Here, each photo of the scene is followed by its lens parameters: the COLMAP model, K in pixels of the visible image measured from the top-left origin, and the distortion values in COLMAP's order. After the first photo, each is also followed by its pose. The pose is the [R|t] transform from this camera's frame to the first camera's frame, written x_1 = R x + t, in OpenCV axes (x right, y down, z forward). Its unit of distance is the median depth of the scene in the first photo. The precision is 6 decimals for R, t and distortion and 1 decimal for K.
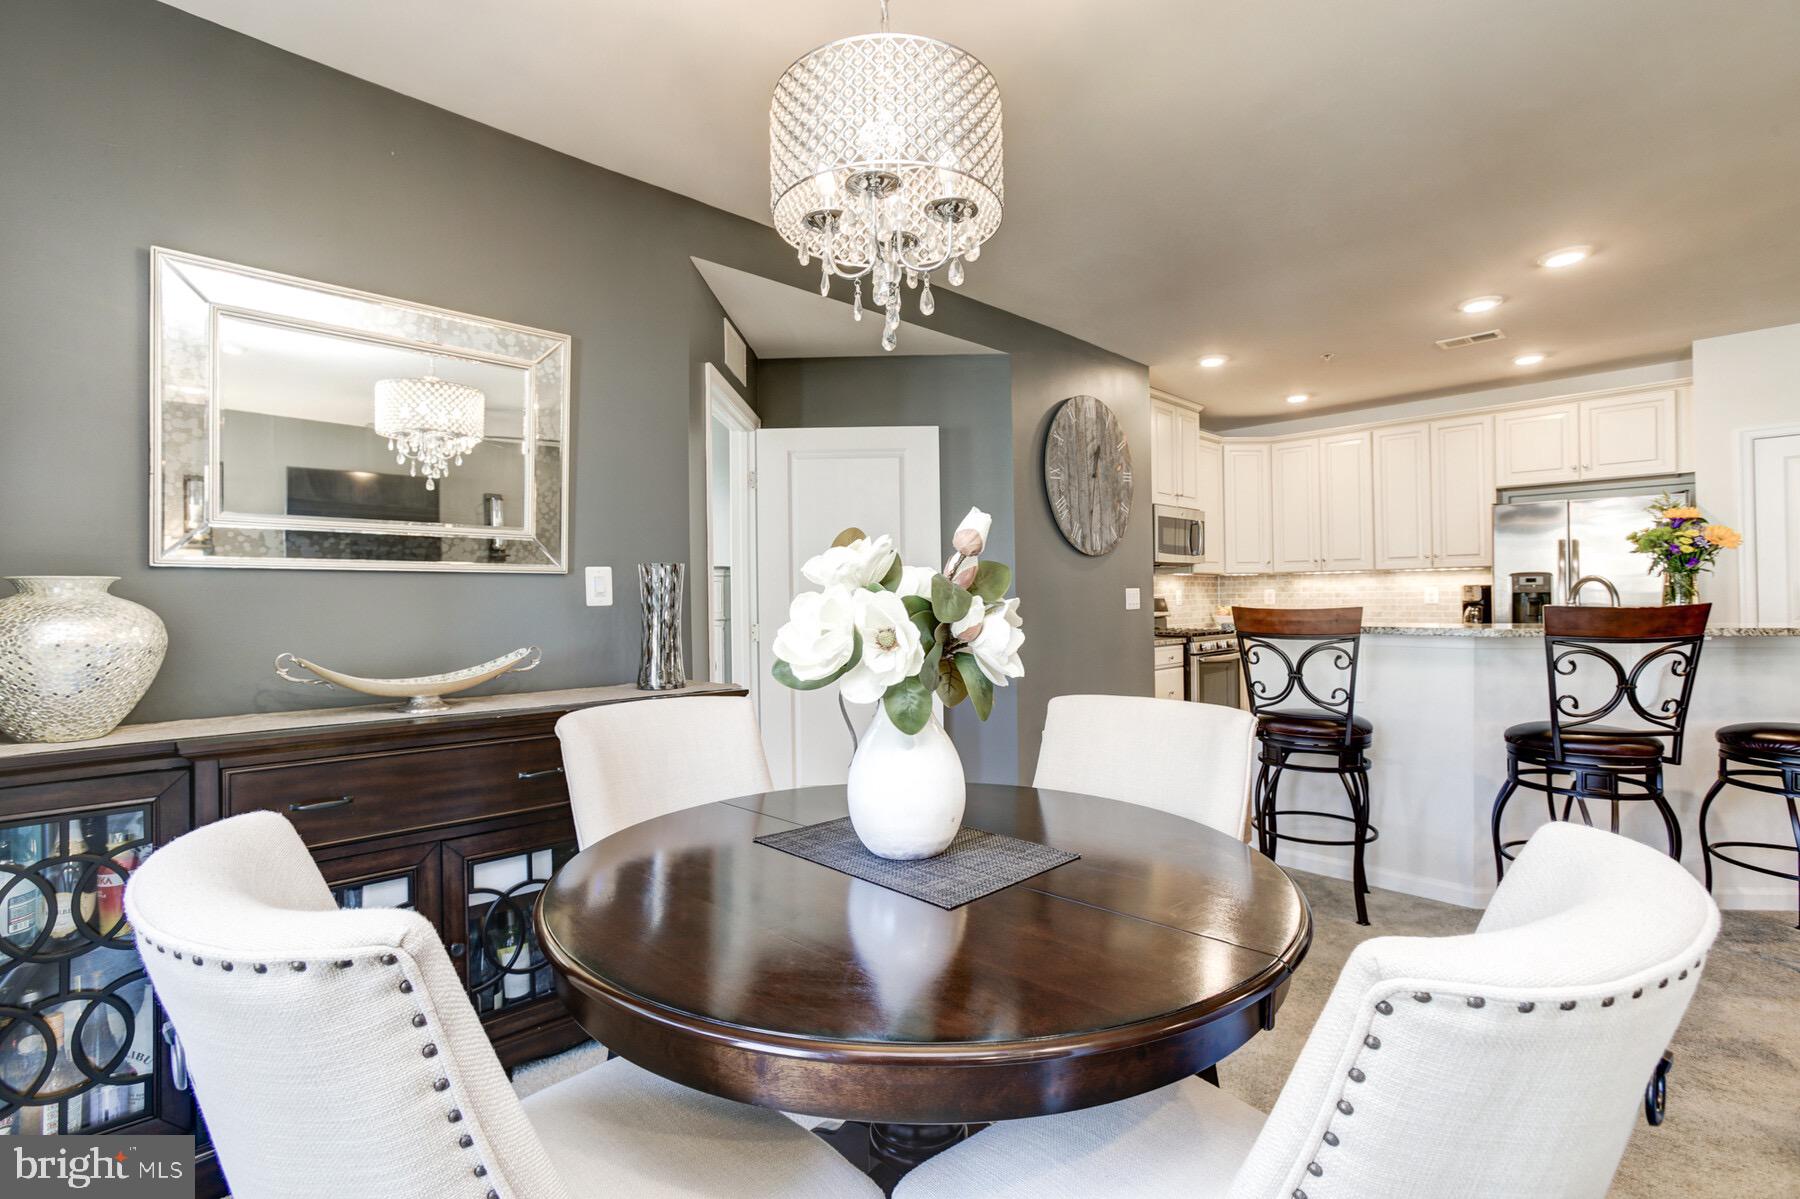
lens RADIAL K [[823.8, 0, 883.7], [0, 823.8, 597.7], [0, 0, 1]] dist [-0.066953, 0.033483]
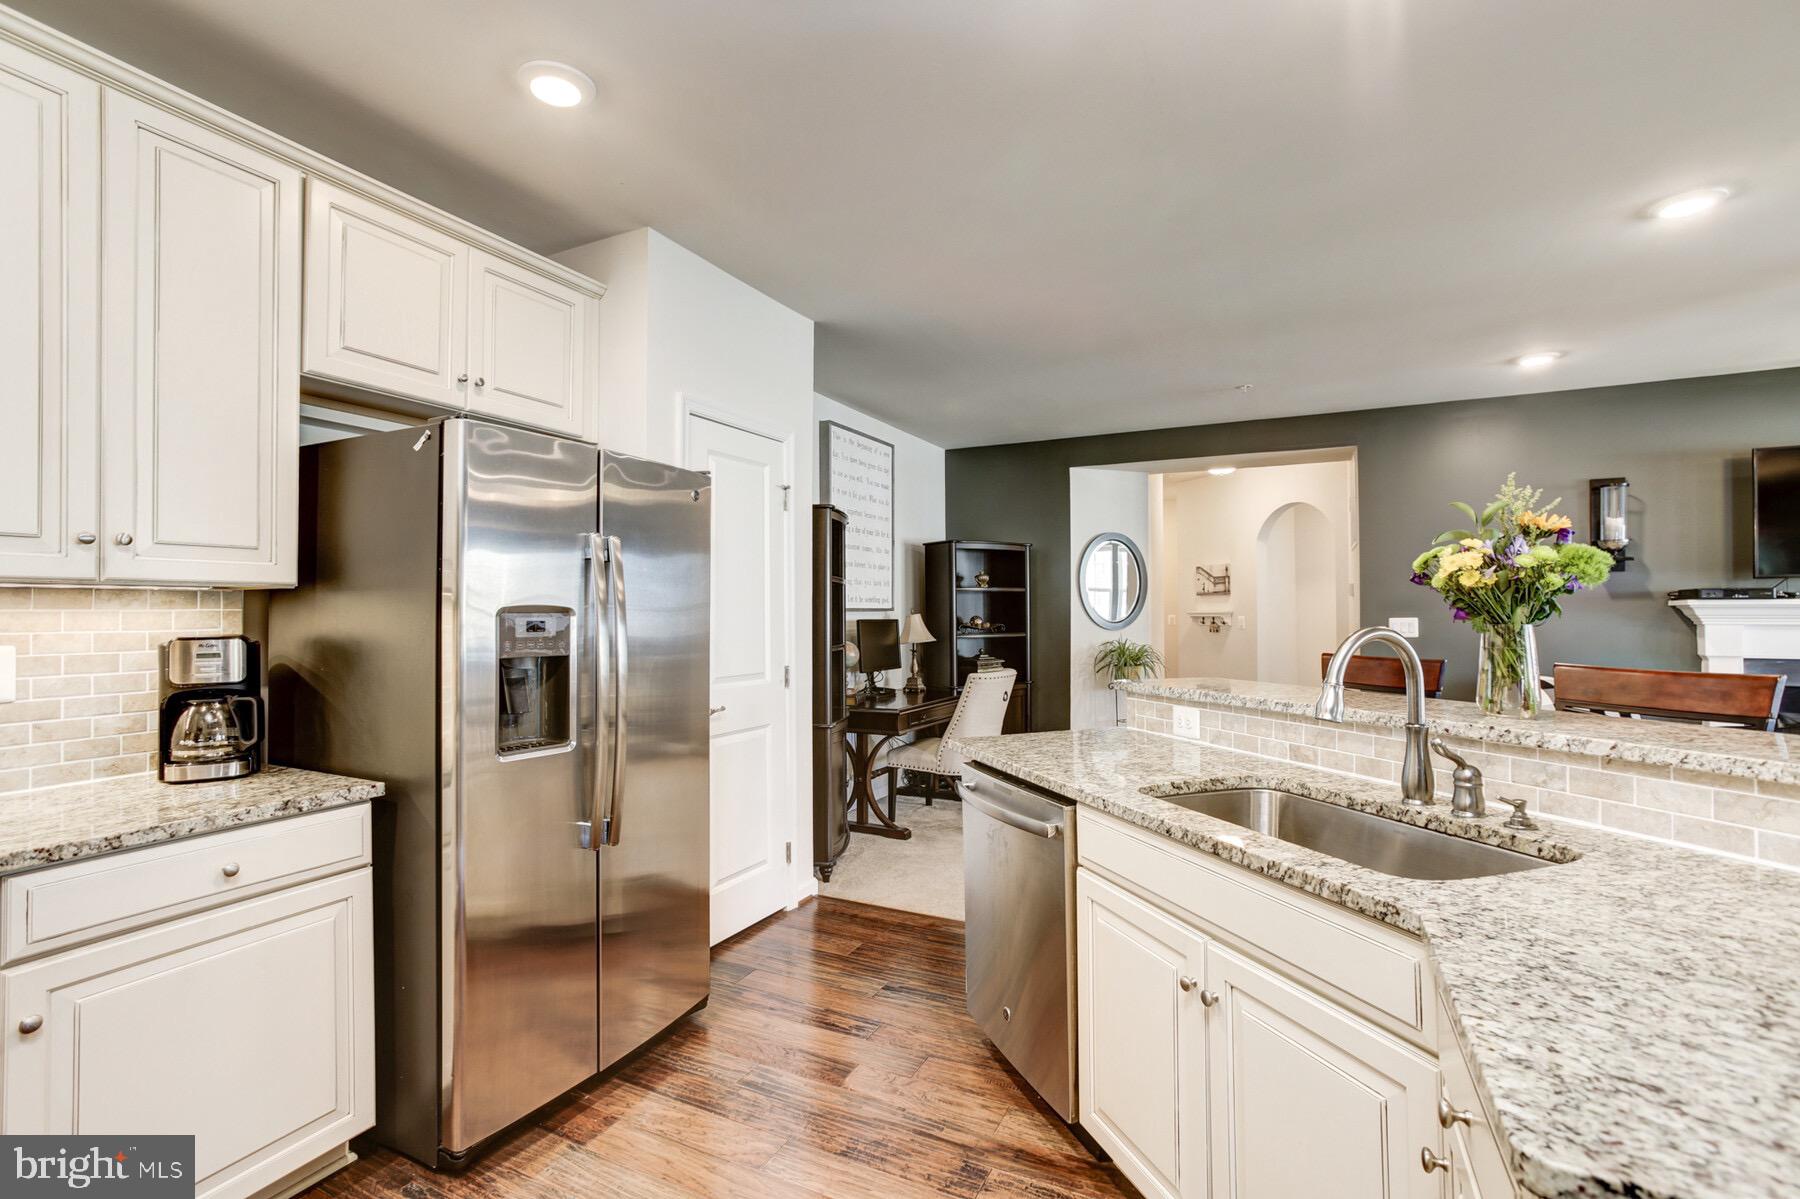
lens RADIAL K [[820.4, 0, 886.4], [0, 820.4, 596.6], [0, 0, 1]] dist [-0.059533, 0.033277]
pose [[-0.331540, 0.032212, 0.942891, 0.372349], [0.009071, 0.999480, -0.030956, -0.023488], [-0.943398, -0.001710, -0.331660, 0.982689]]
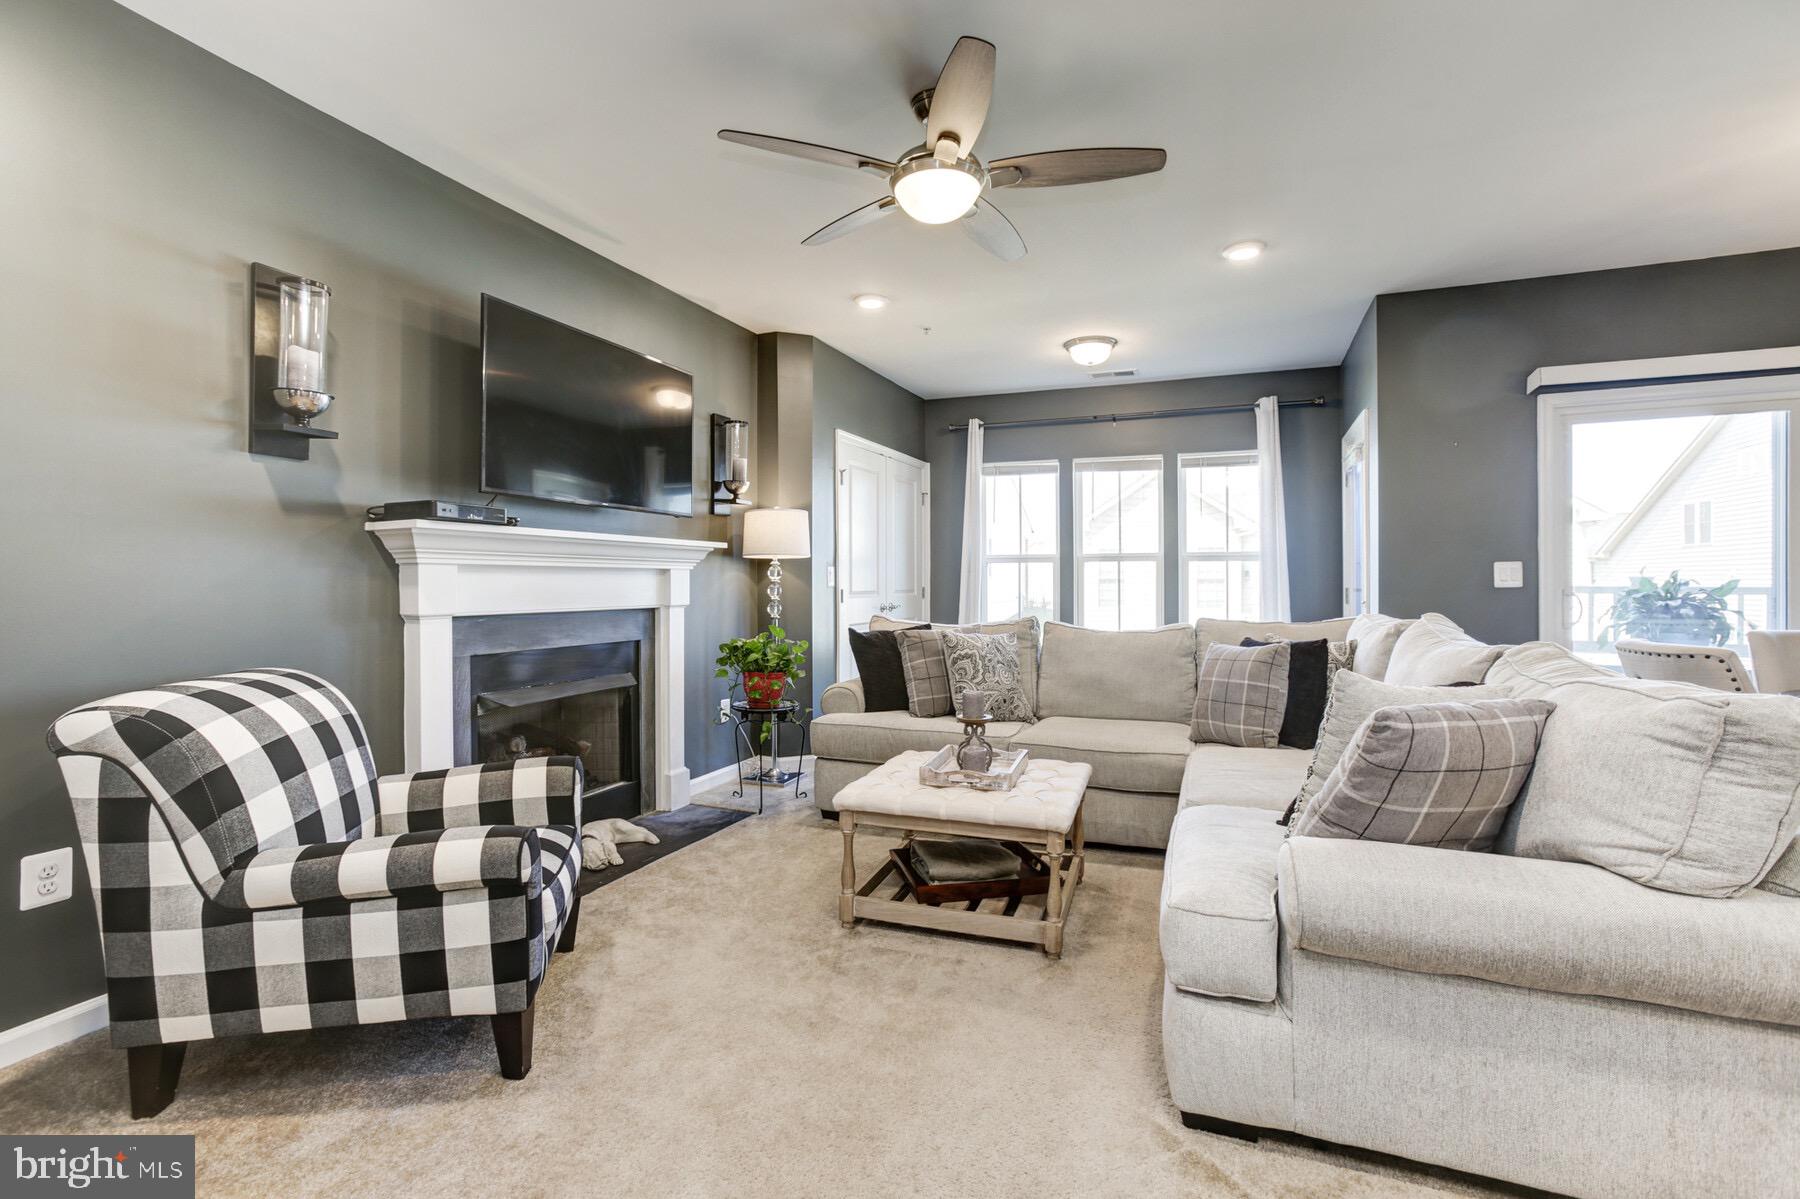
lens RADIAL K [[820.4, 0, 886.4], [0, 820.4, 596.6], [0, 0, 1]] dist [-0.059533, 0.033277]
pose [[-0.914620, 0.018744, -0.403879, 0.856222], [0.010243, 0.999678, 0.023197, 0.002078], [0.404184, 0.017080, -0.914518, 0.434851]]
